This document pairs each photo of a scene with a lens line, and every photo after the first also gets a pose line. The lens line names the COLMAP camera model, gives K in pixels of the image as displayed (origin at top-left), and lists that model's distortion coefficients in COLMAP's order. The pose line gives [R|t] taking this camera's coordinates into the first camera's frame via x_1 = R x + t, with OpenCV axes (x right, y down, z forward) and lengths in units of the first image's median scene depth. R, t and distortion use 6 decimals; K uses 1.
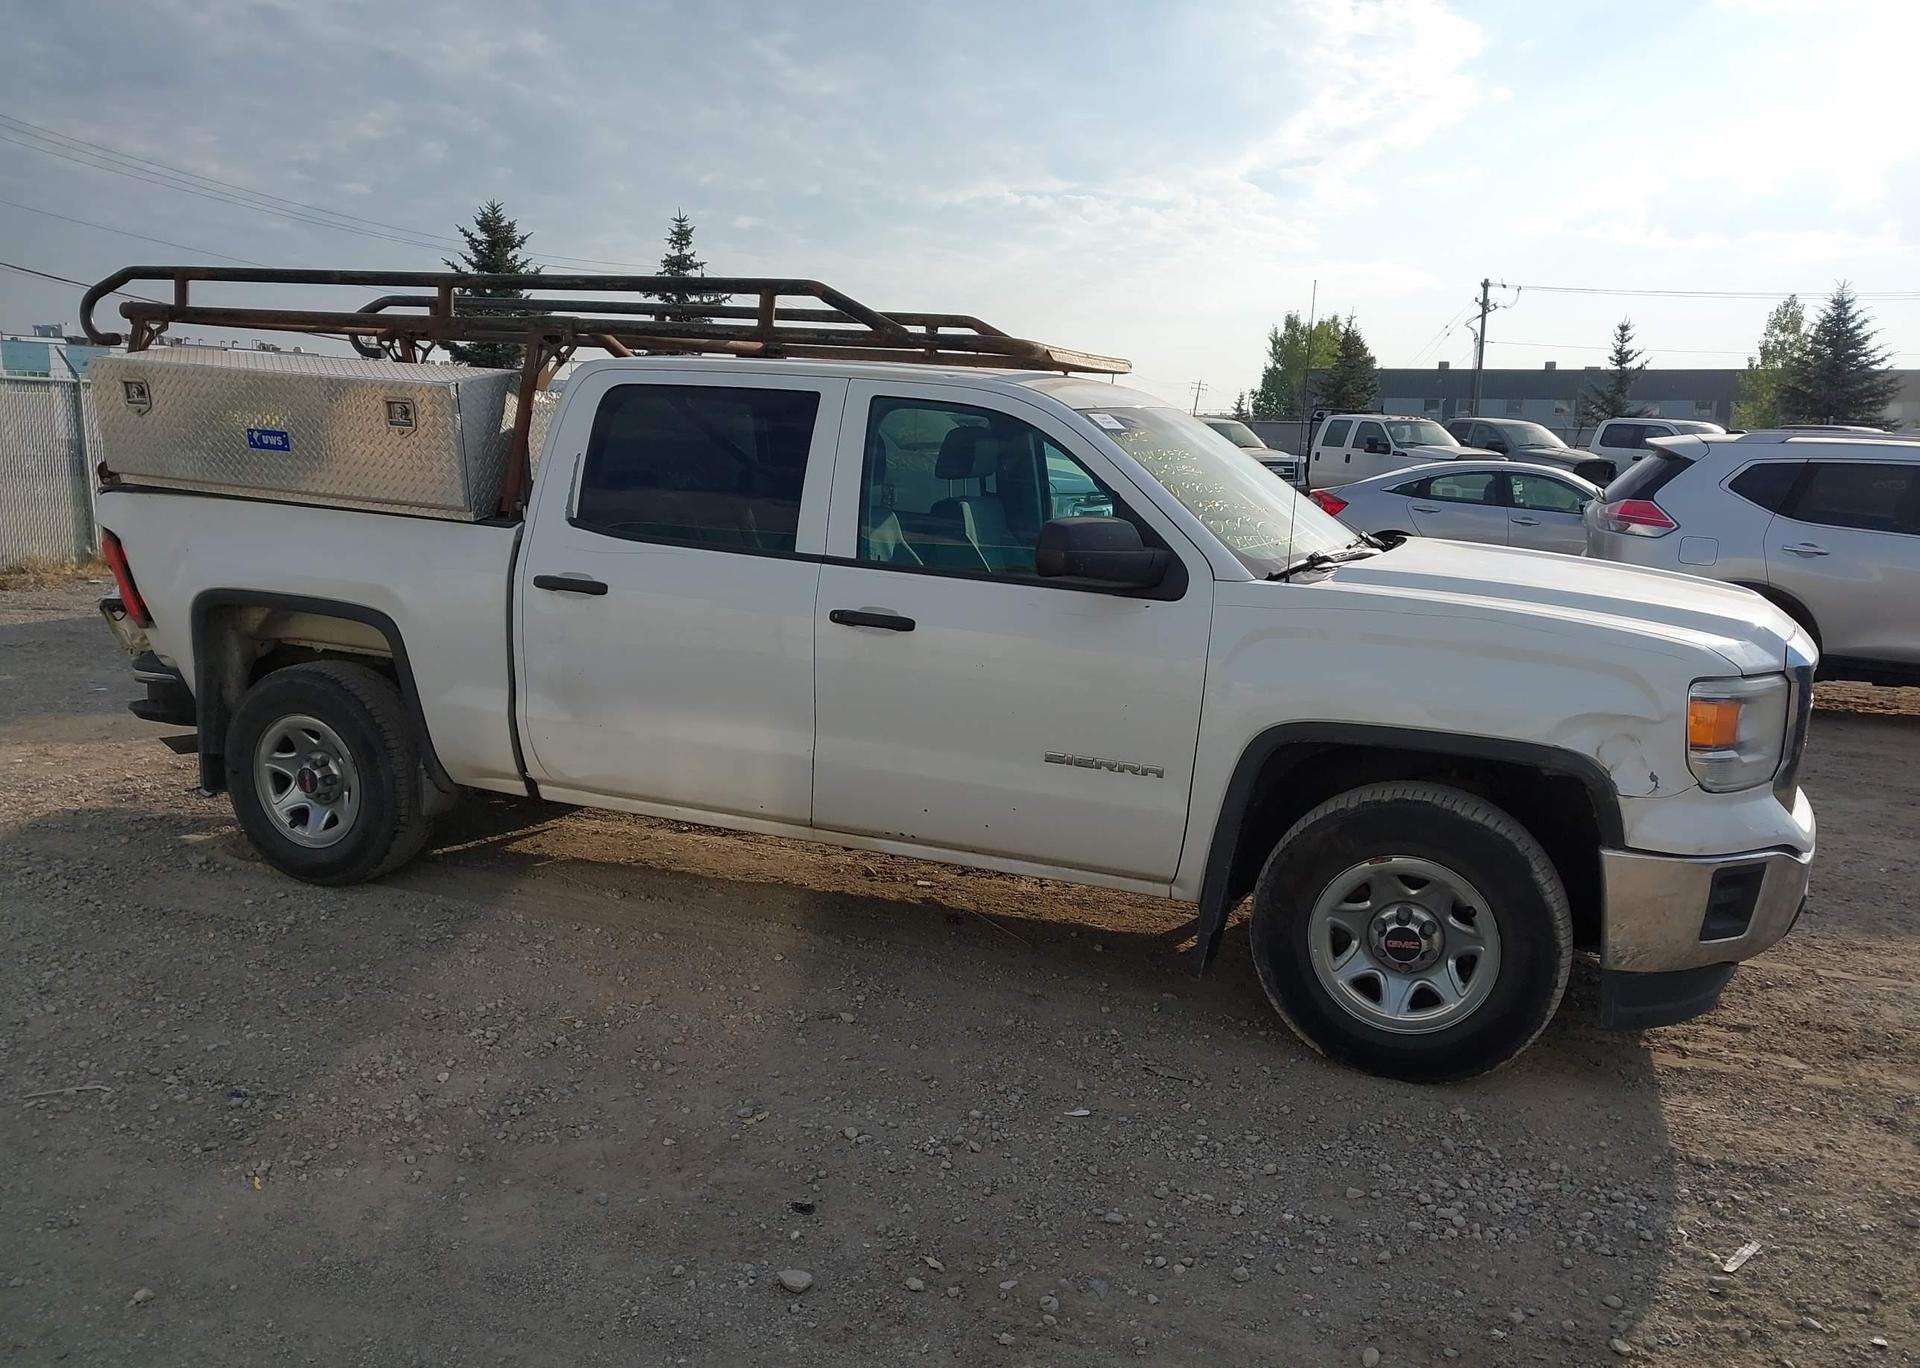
lens RADIAL K [[1524.5, 0, 949.1], [0, 1524.5, 715.2], [0, 0, 1]] dist [0.006798, -0.000573]
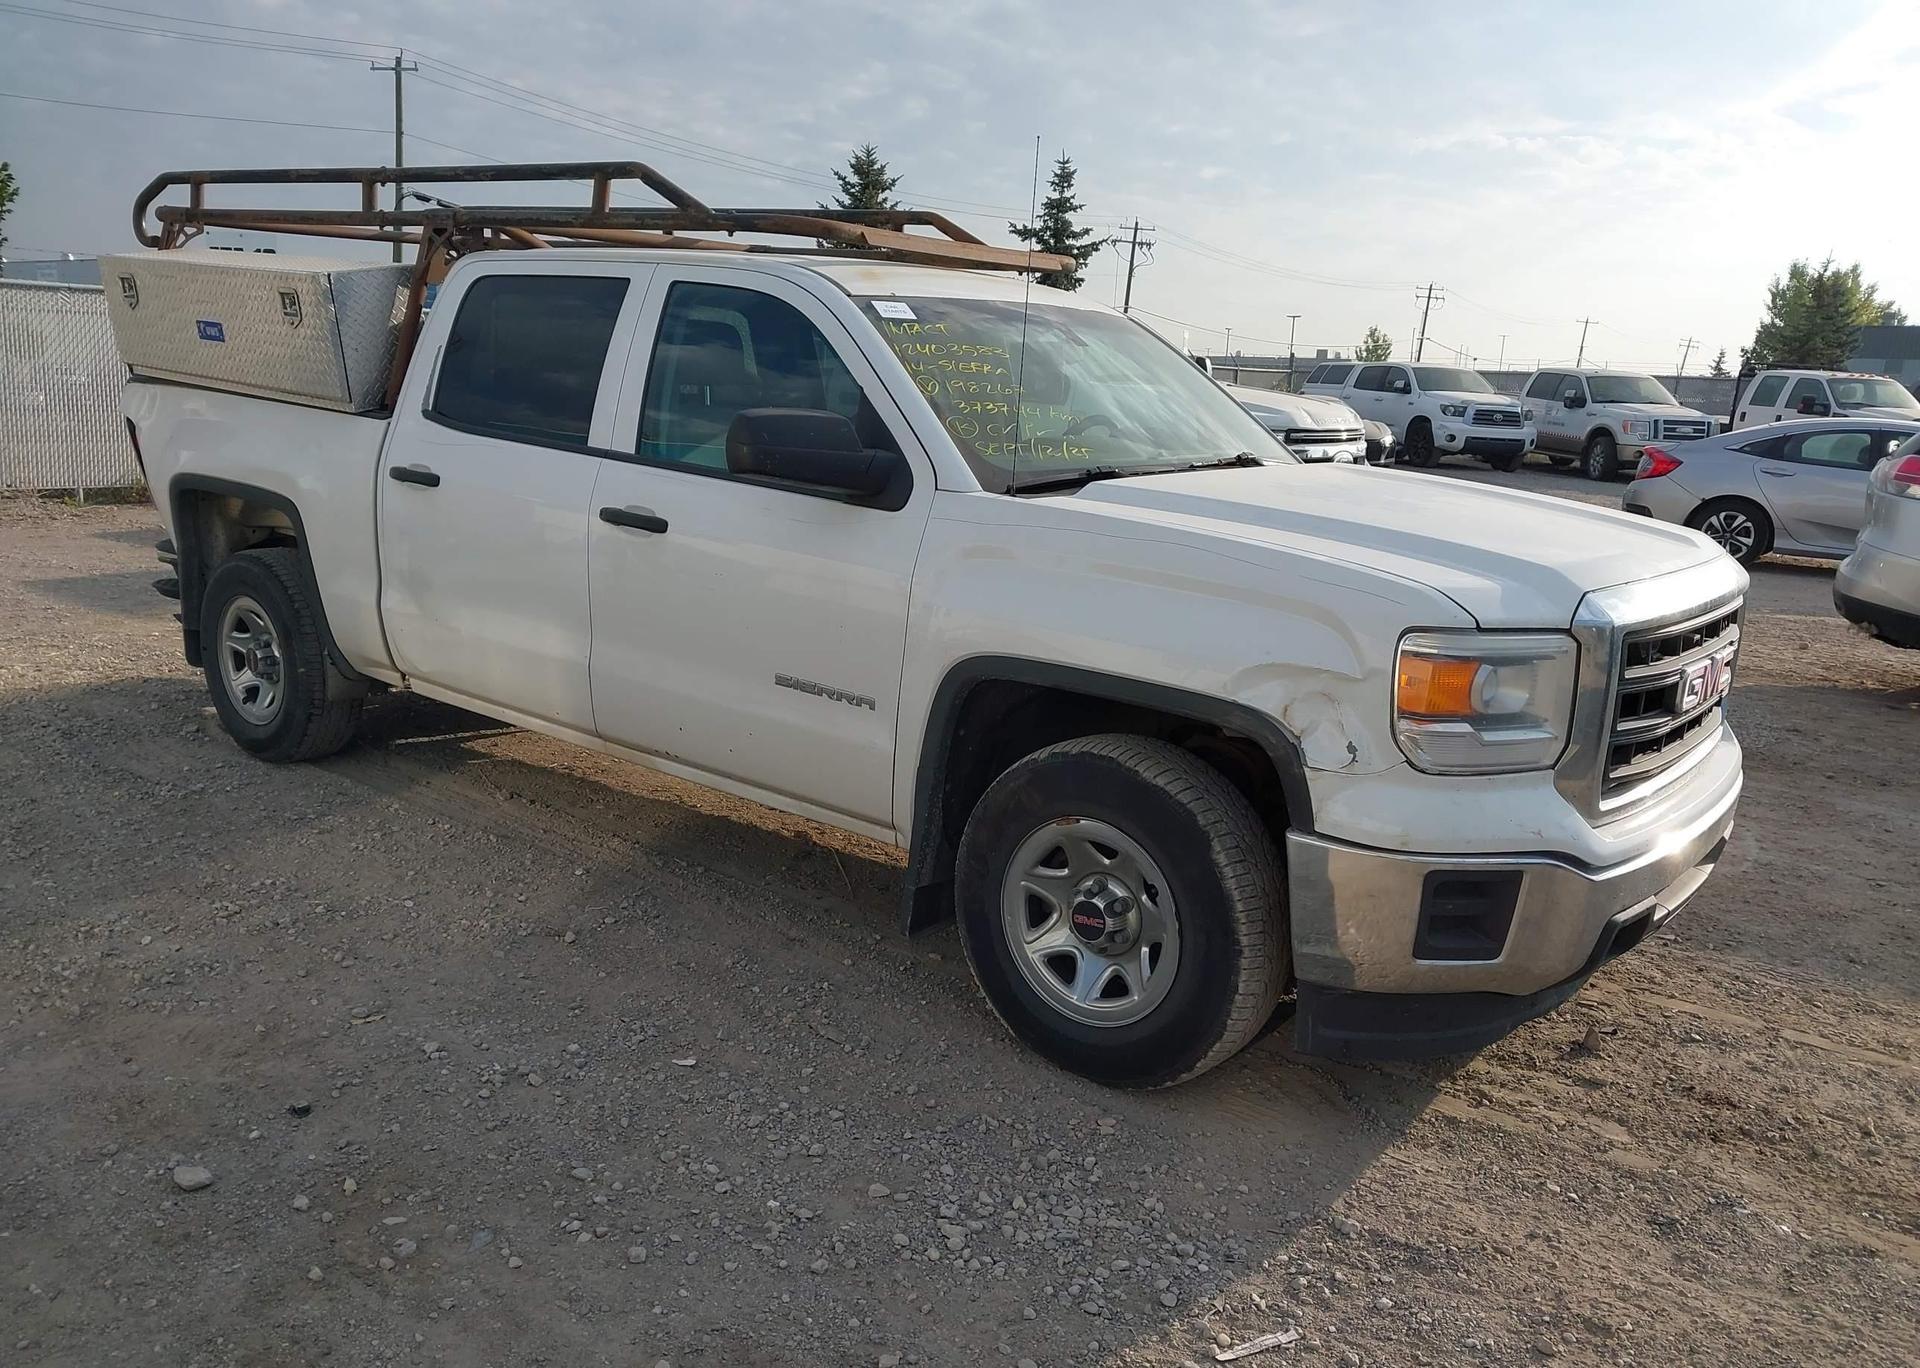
lens RADIAL K [[1524.5, 0, 949.1], [0, 1524.5, 715.2], [0, 0, 1]] dist [0.006798, -0.000573]
pose [[0.958782, 0.079925, -0.272670, 0.348249], [-0.071954, 0.996640, 0.039125, 0.005277], [0.274881, -0.017892, 0.961312, 0.125507]]
